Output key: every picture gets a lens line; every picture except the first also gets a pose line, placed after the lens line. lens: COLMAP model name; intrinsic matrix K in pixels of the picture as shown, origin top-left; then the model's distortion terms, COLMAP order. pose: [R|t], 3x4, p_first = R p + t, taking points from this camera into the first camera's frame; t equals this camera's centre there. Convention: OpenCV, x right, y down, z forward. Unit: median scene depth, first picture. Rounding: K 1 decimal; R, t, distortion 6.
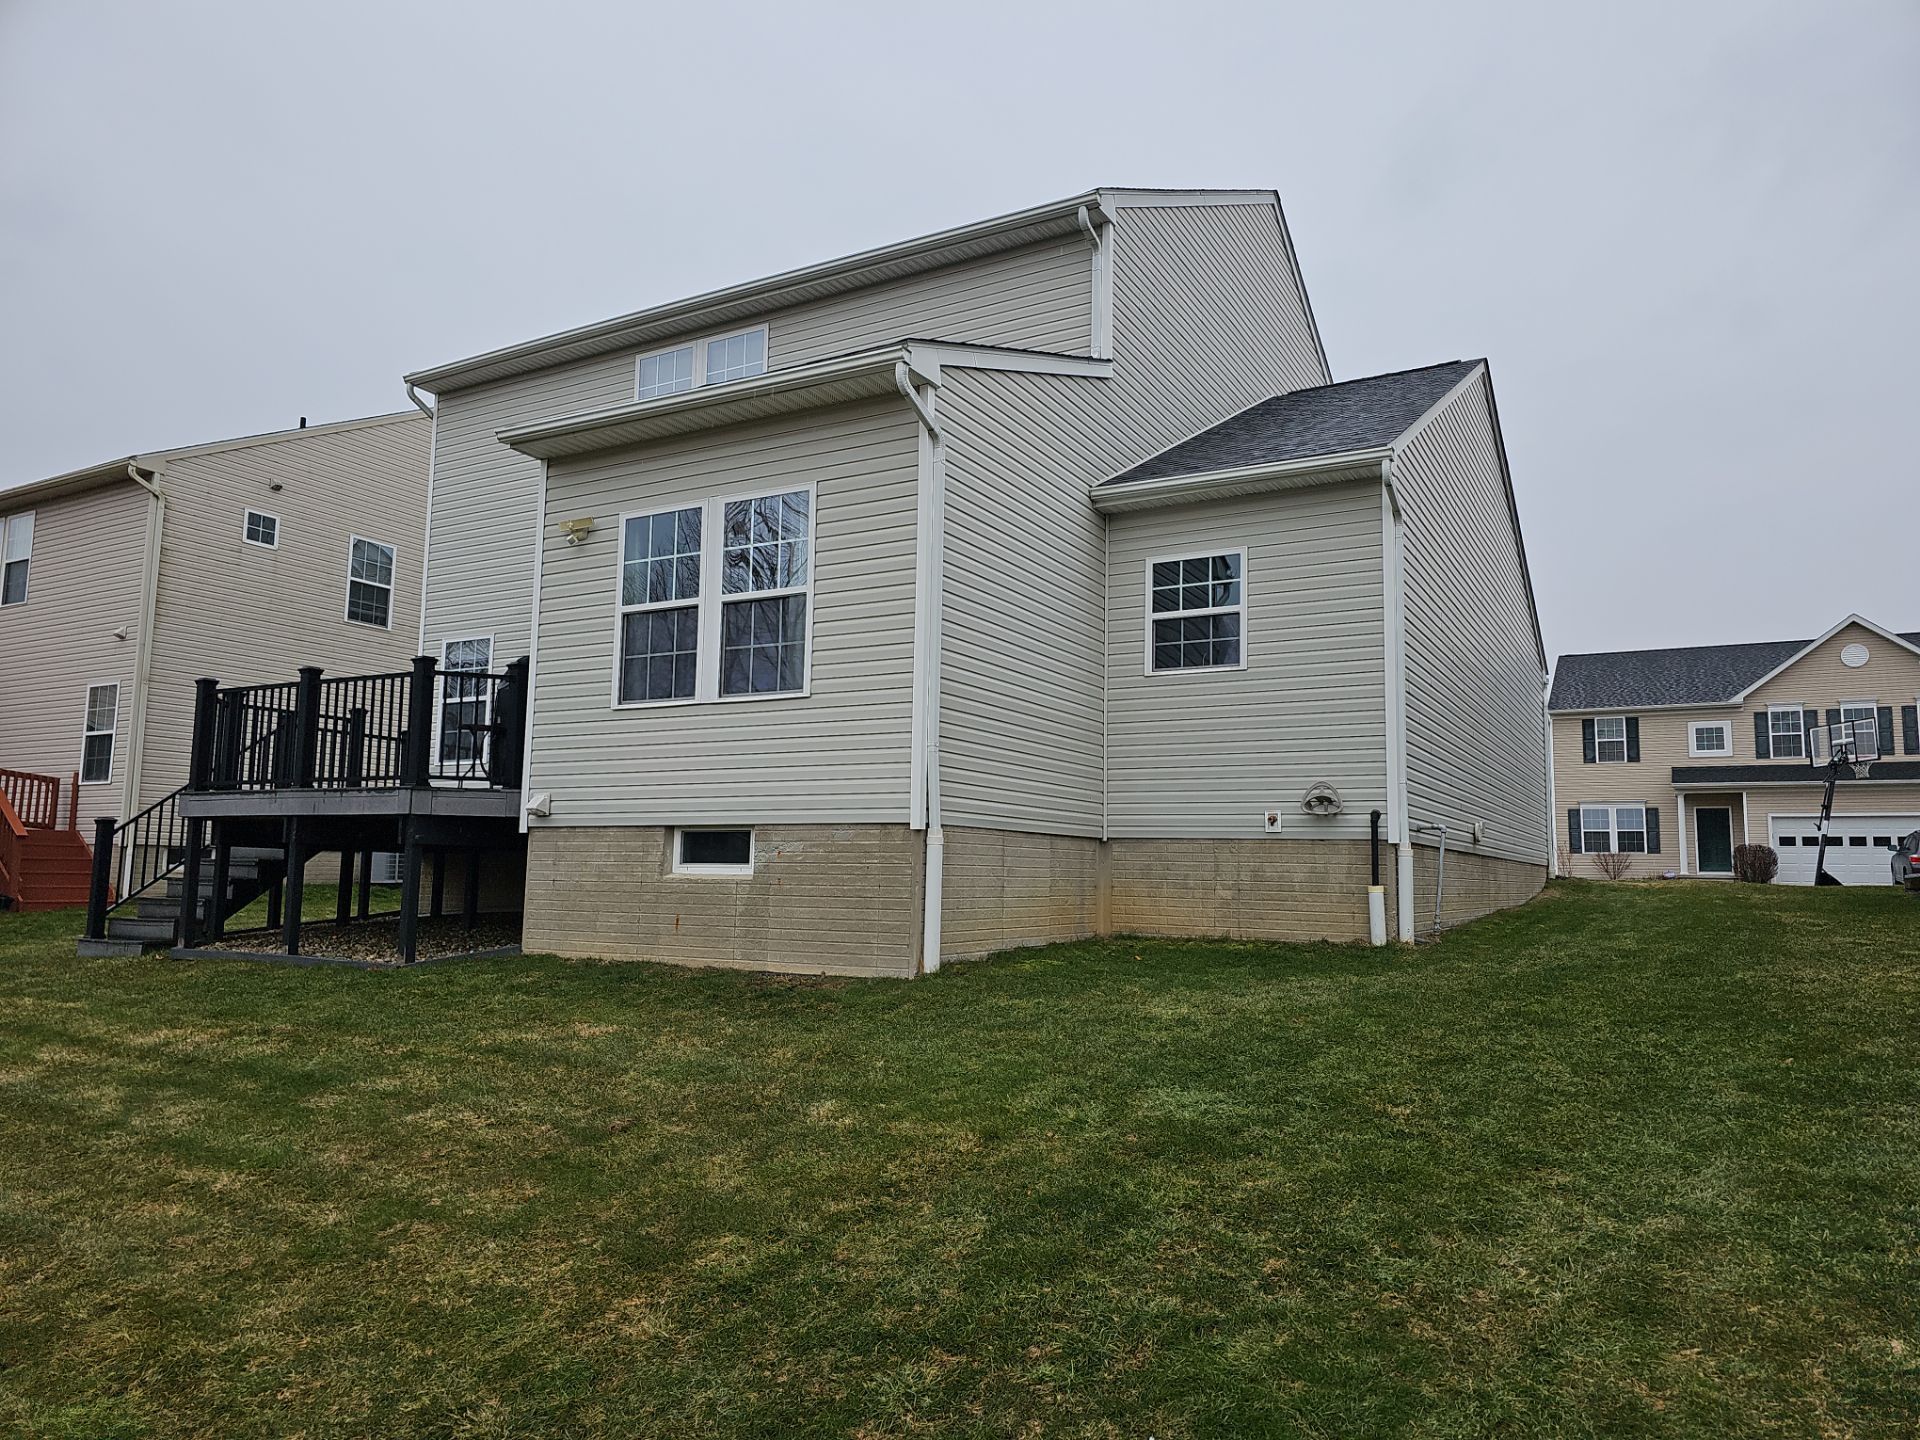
lens RADIAL K [[1280.1, 0, 958.6], [0, 1280.1, 712.1], [0, 0, 1]] dist [0.090921, -0.091697]
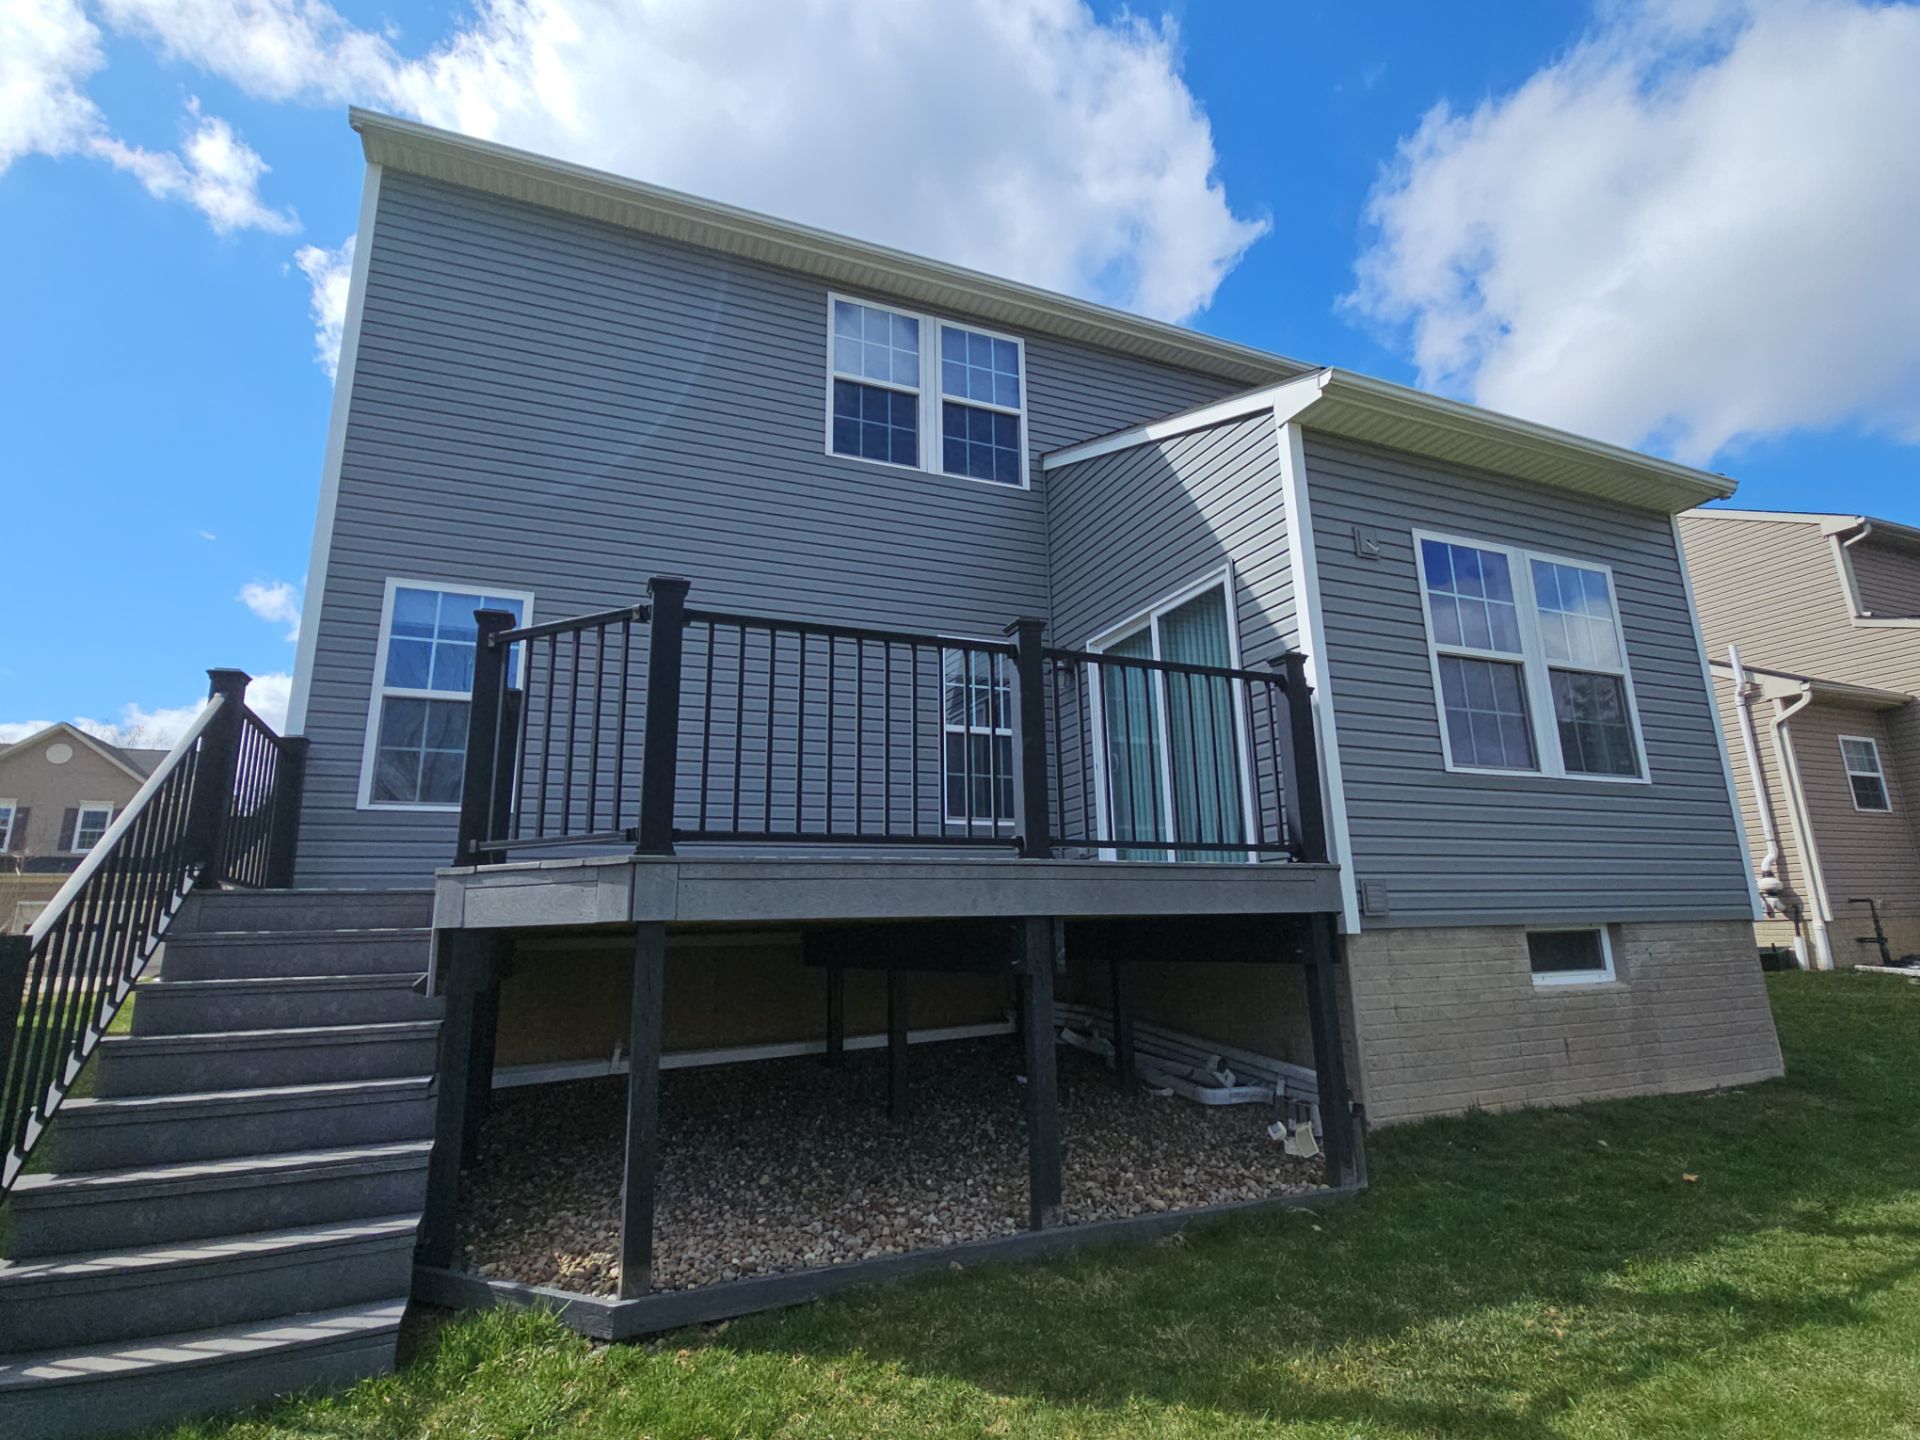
lens RADIAL K [[985.5, 0, 982.7], [0, 985.5, 695.9], [0, 0, 1]] dist [0.001280, 0.000235]
pose [[0.594659, 0.159708, 0.787955, -0.879674], [-0.070189, 0.986642, -0.147009, 0.057372], [-0.800908, 0.032115, 0.597925, 0.844868]]
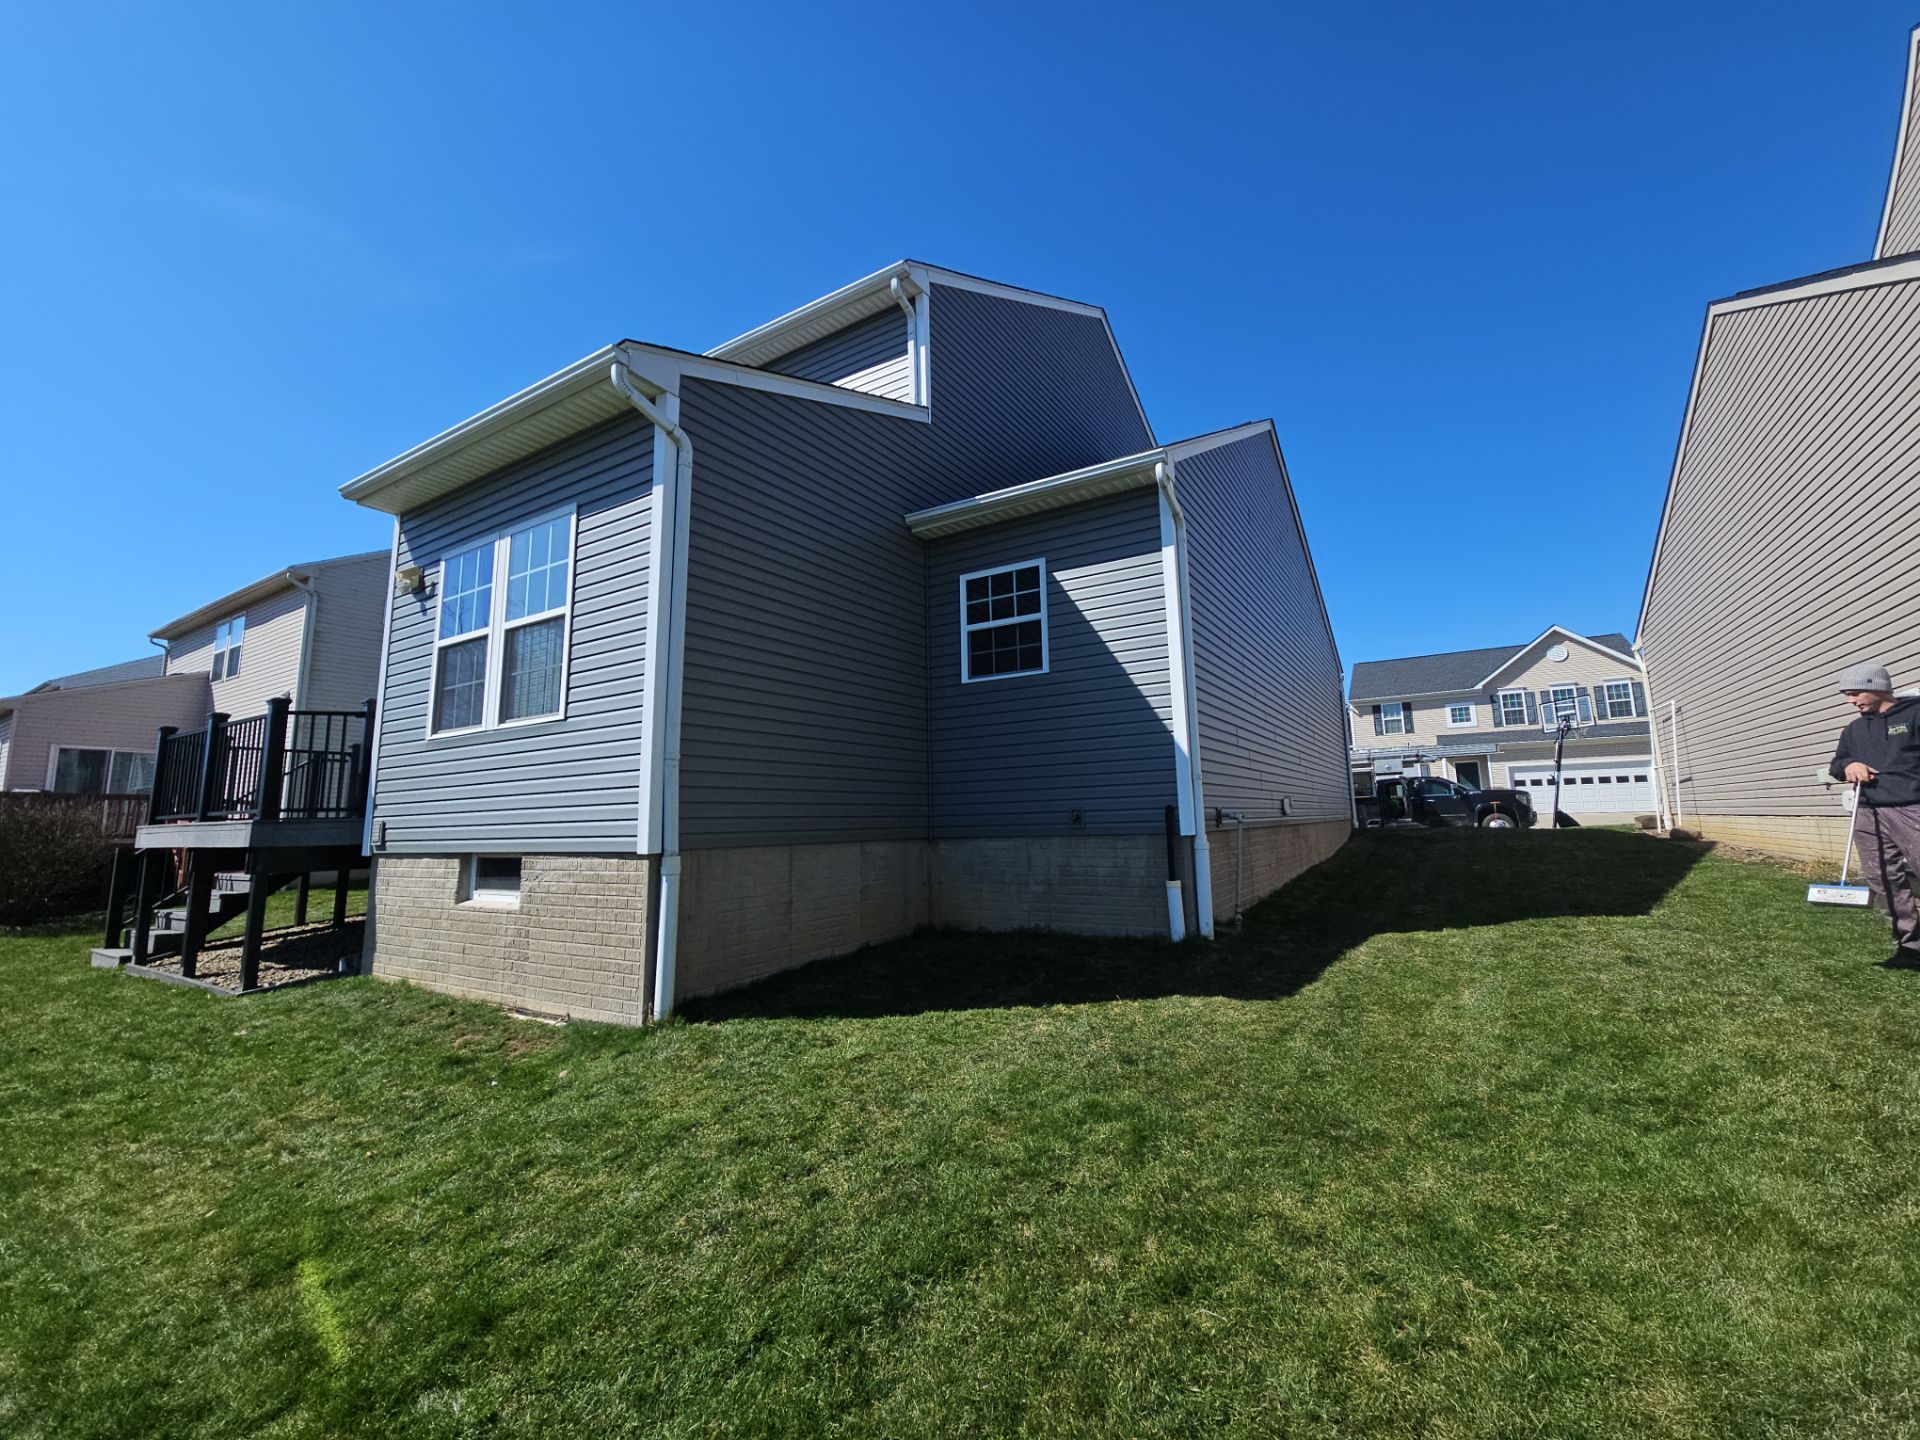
lens RADIAL K [[792.0, 0, 957.4], [0, 792.0, 691.4], [0, 0, 1]] dist [0.002987, 0.000406]
pose [[0.998234, -0.048338, -0.034535, 0.178426], [0.047037, 0.998188, -0.037536, 0.003277], [0.036287, 0.035845, 0.998698, 0.363112]]
